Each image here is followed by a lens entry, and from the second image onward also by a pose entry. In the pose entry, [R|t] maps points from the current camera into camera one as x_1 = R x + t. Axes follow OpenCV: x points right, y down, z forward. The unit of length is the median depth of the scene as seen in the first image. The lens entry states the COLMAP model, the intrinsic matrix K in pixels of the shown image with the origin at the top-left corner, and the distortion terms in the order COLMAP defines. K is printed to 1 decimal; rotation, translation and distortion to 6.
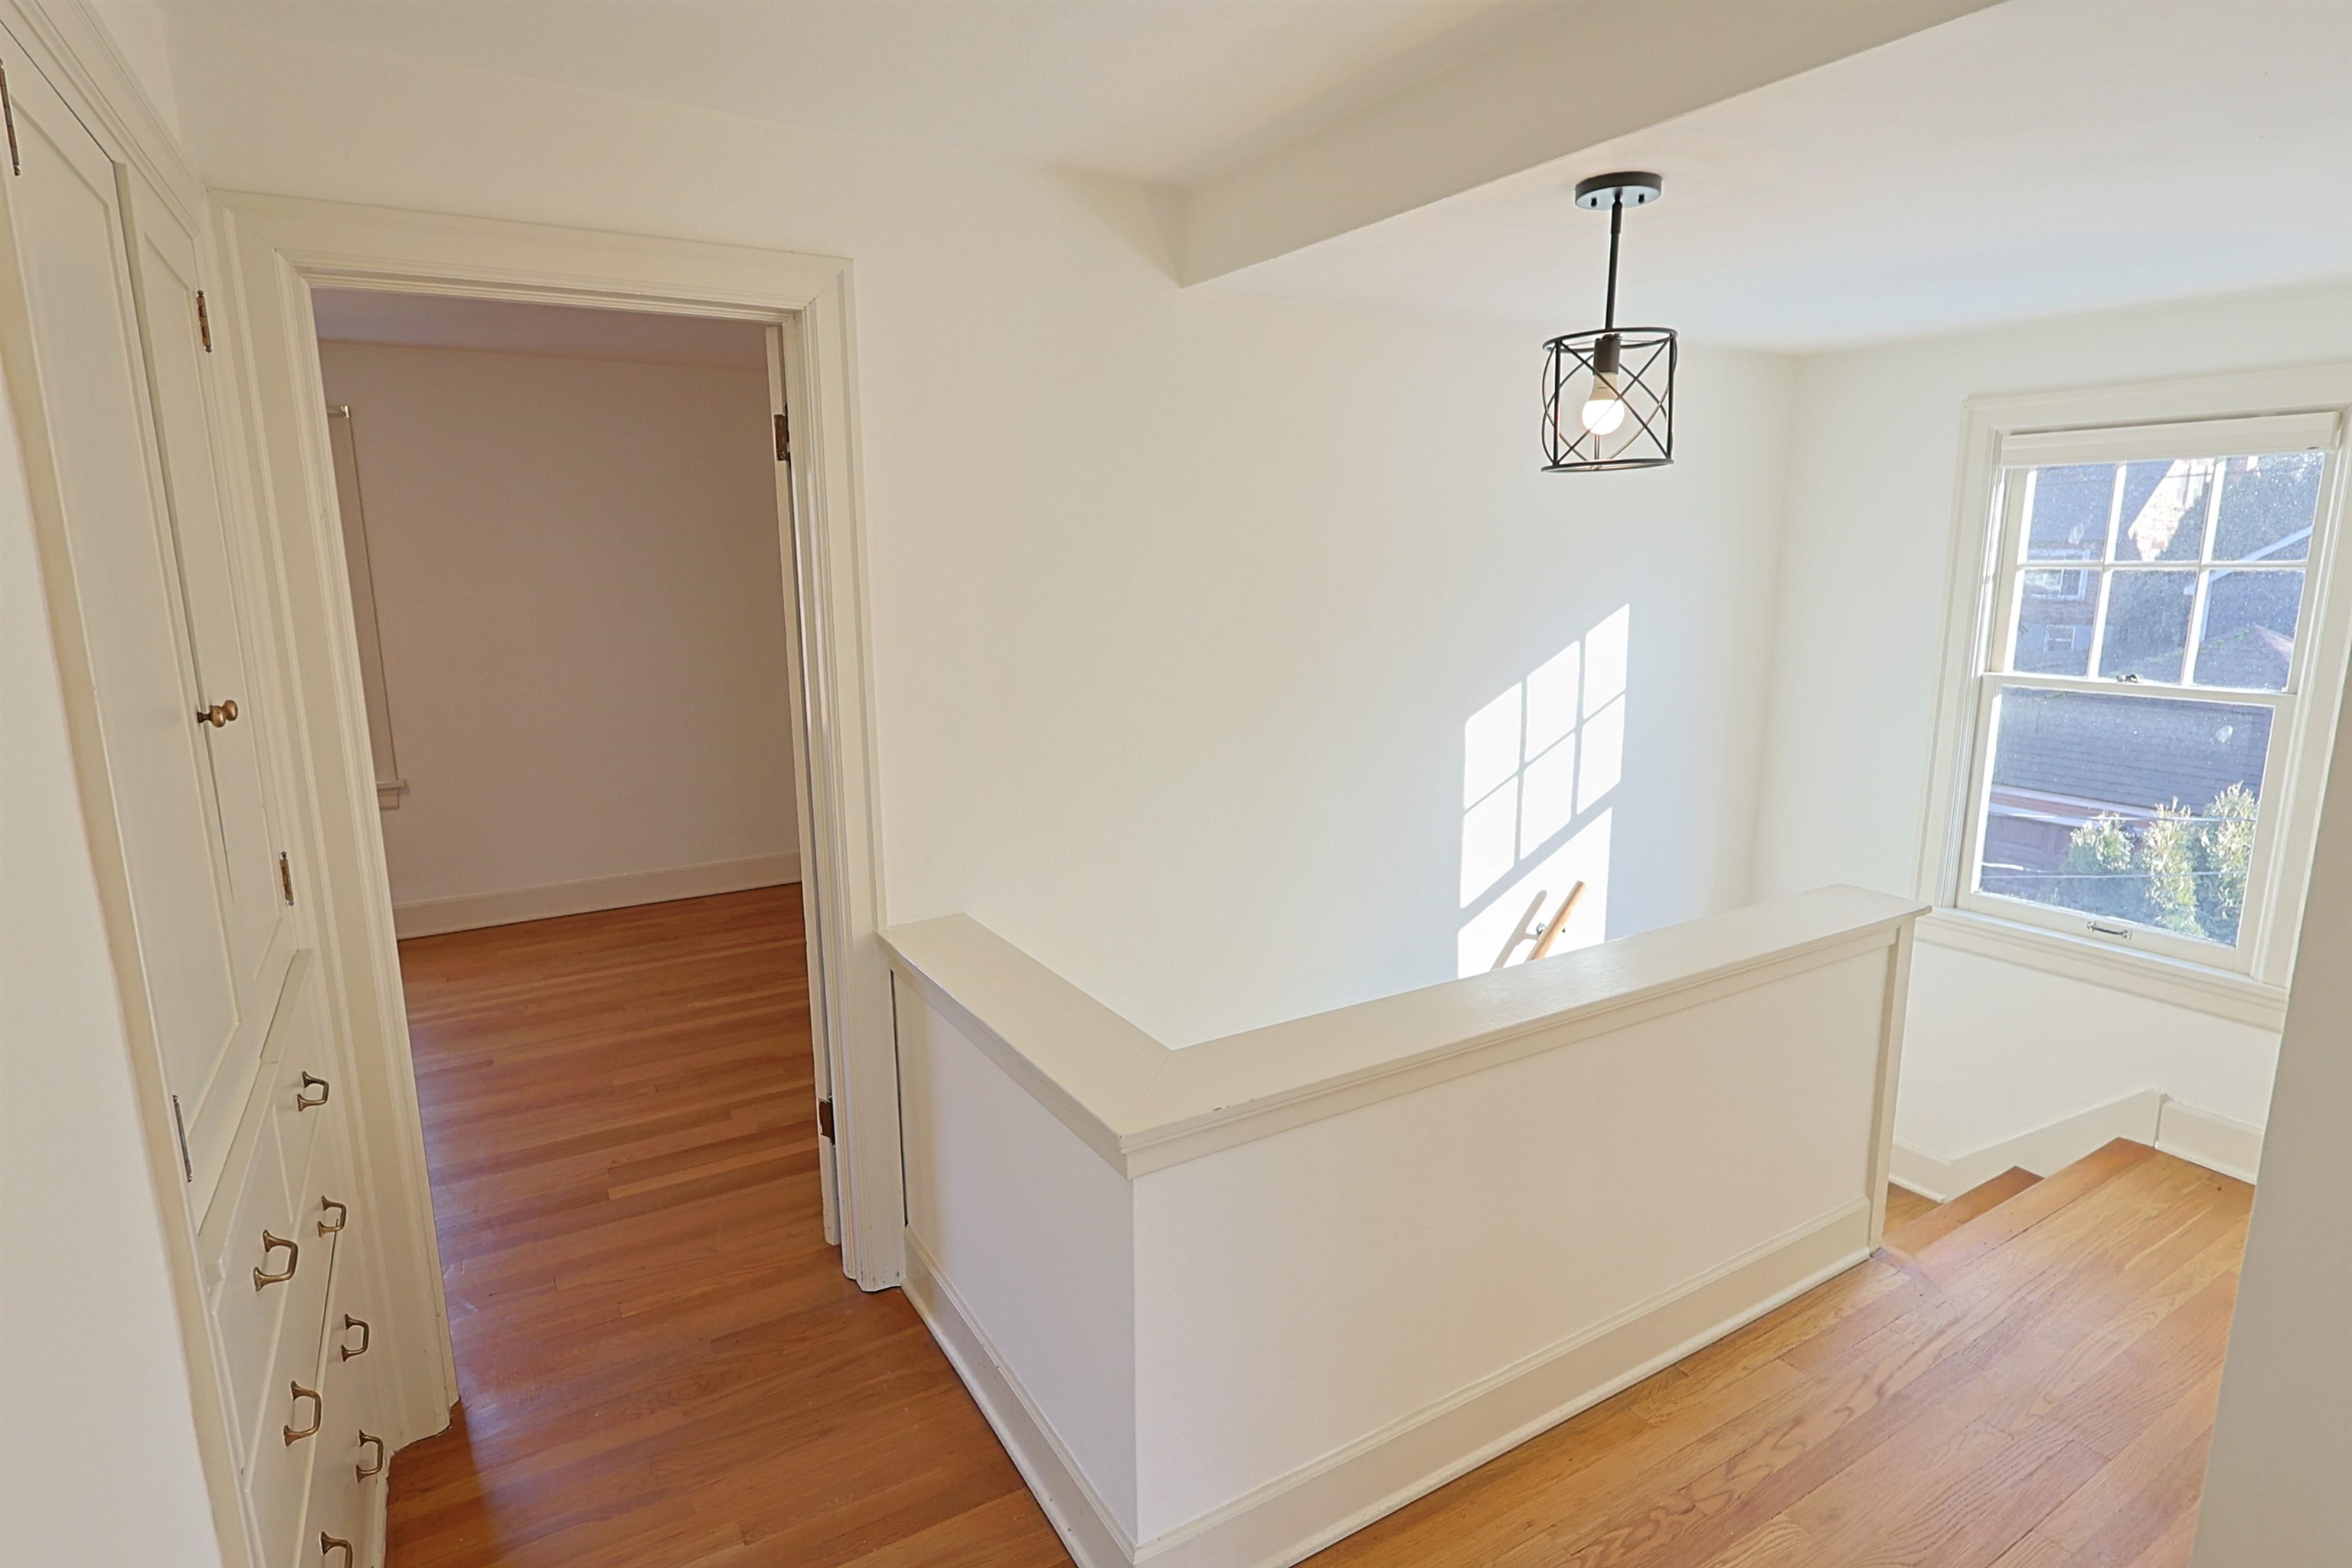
lens RADIAL K [[1149.3, 0, 1181.3], [0, 1149.3, 763.3], [0, 0, 1]] dist [-0.025742, -0.000247]
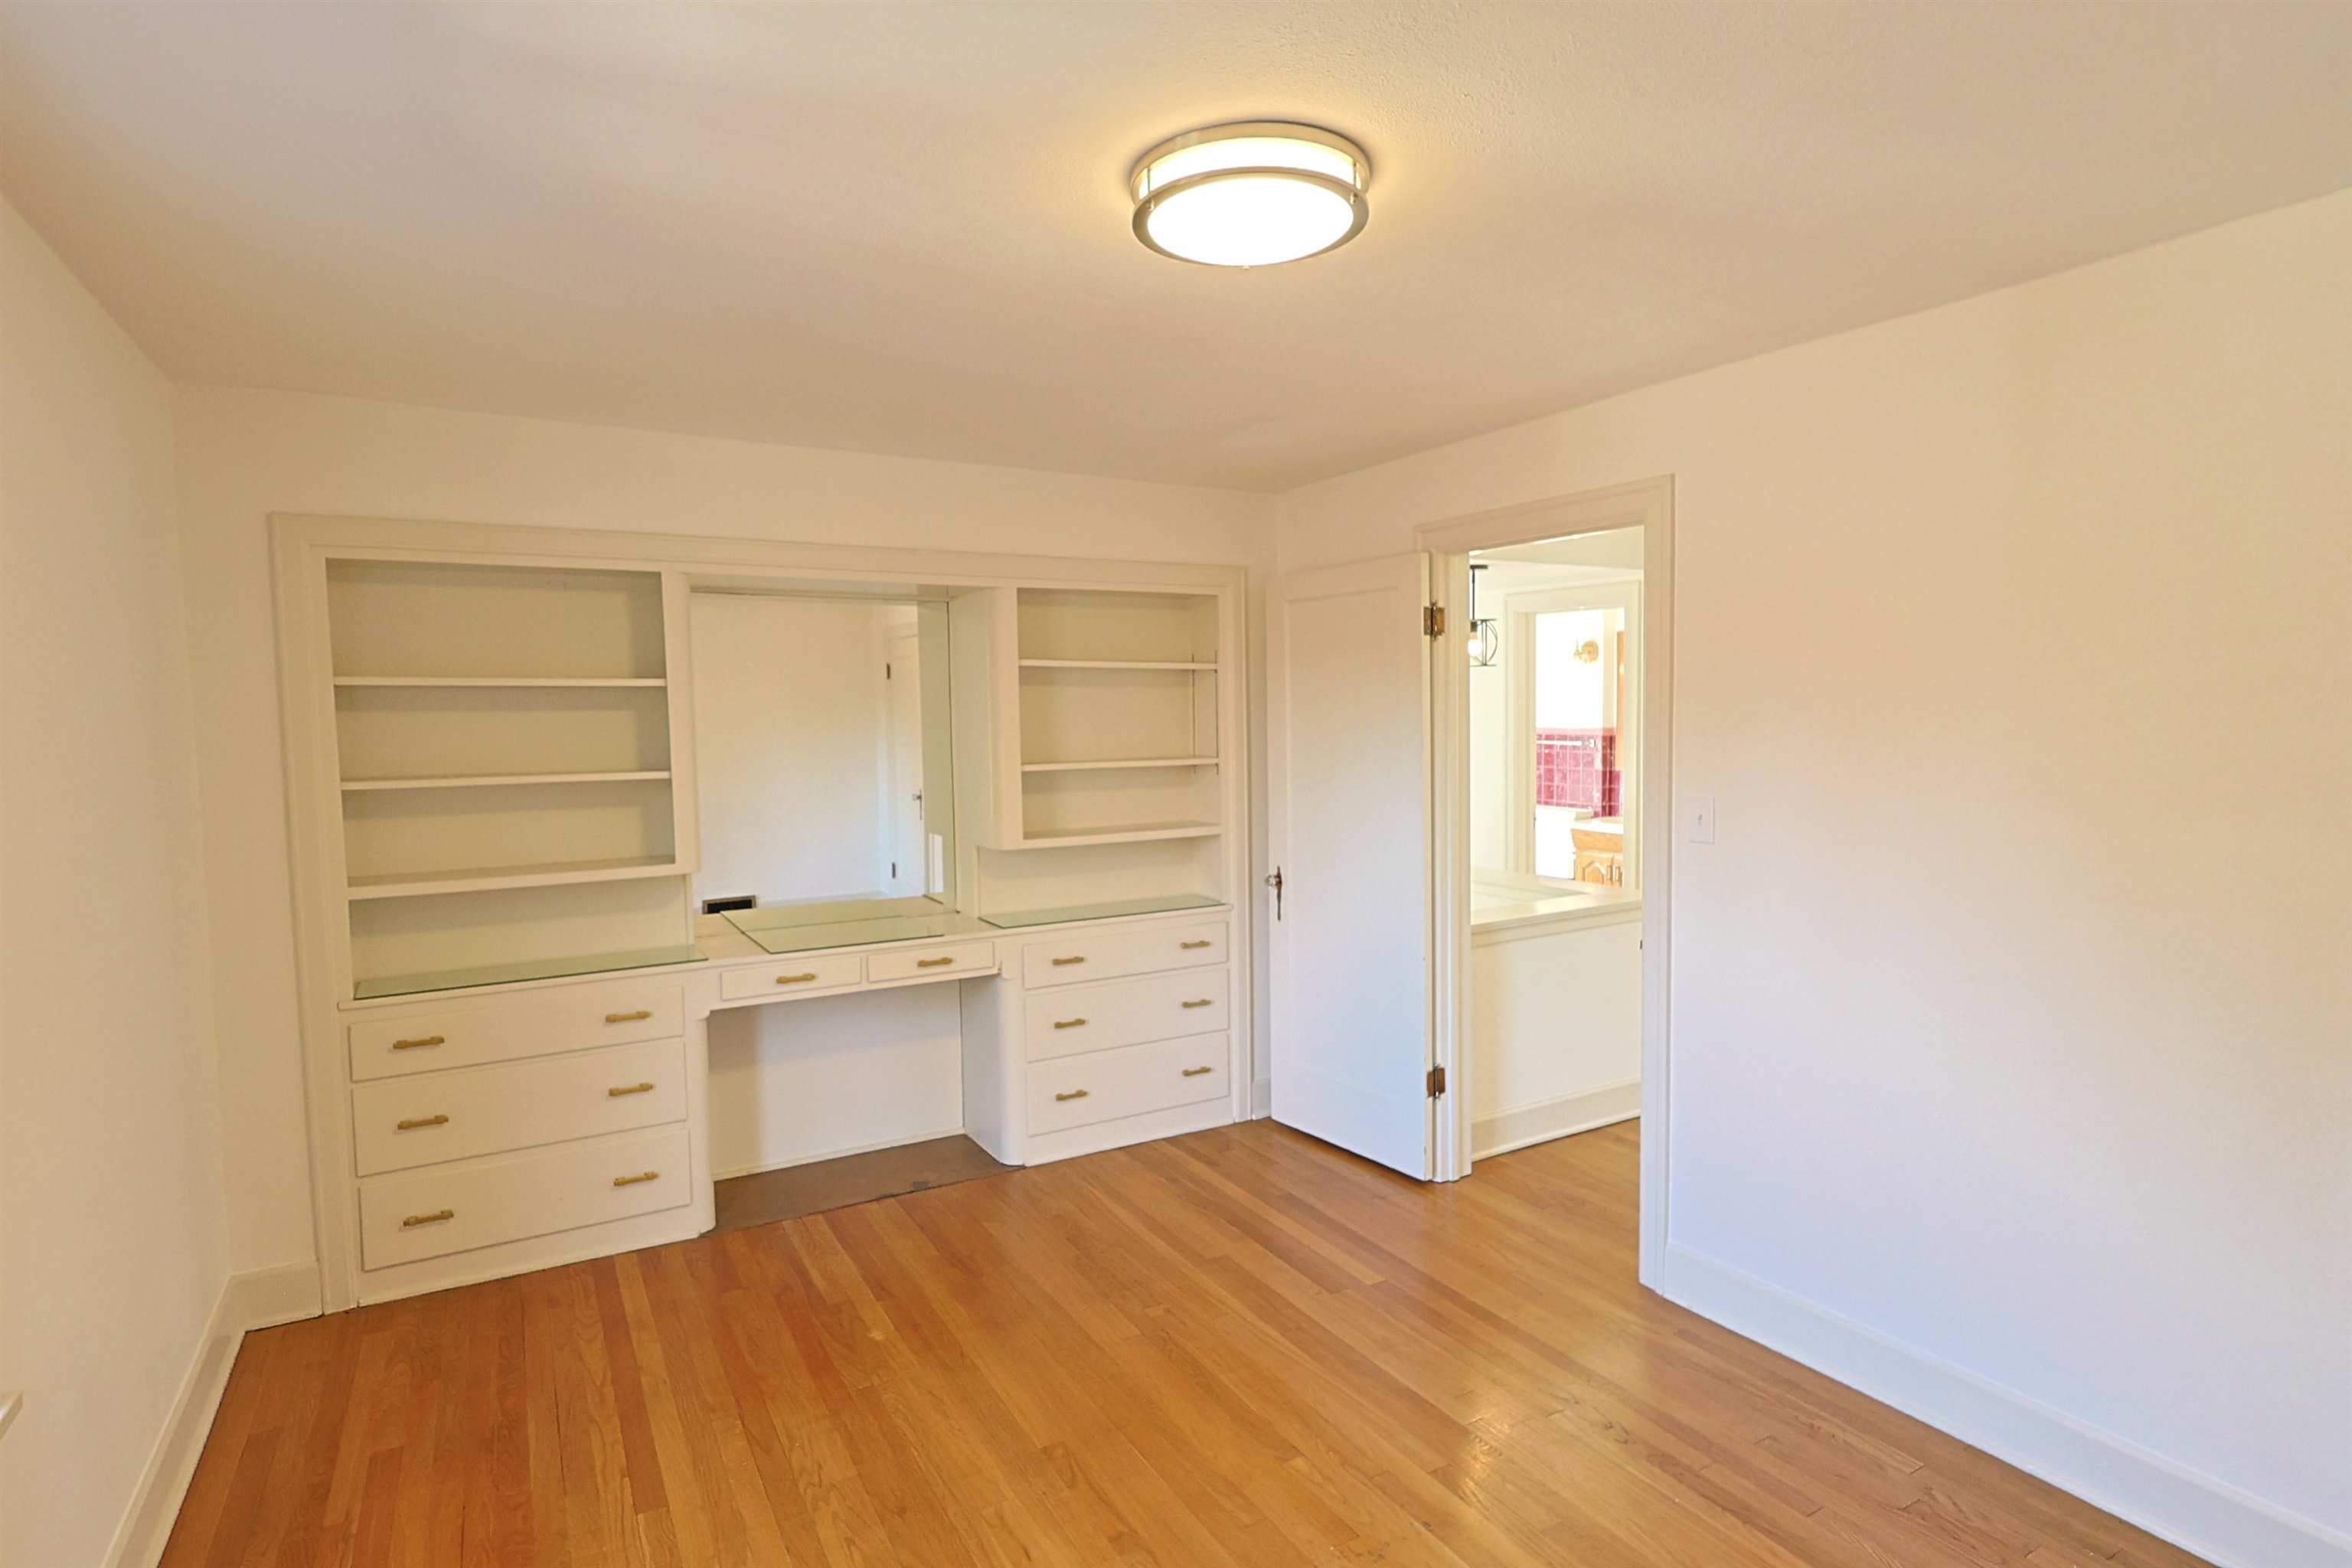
lens RADIAL K [[1196.5, 0, 1167.0], [0, 1196.5, 792.7], [0, 0, 1]] dist [-0.010017, 0.000337]
pose [[0.057884, -0.057942, 0.996640, -1.097261], [0.194433, 0.979852, 0.045674, -0.107665], [-0.979207, 0.191136, 0.067984, 0.706479]]
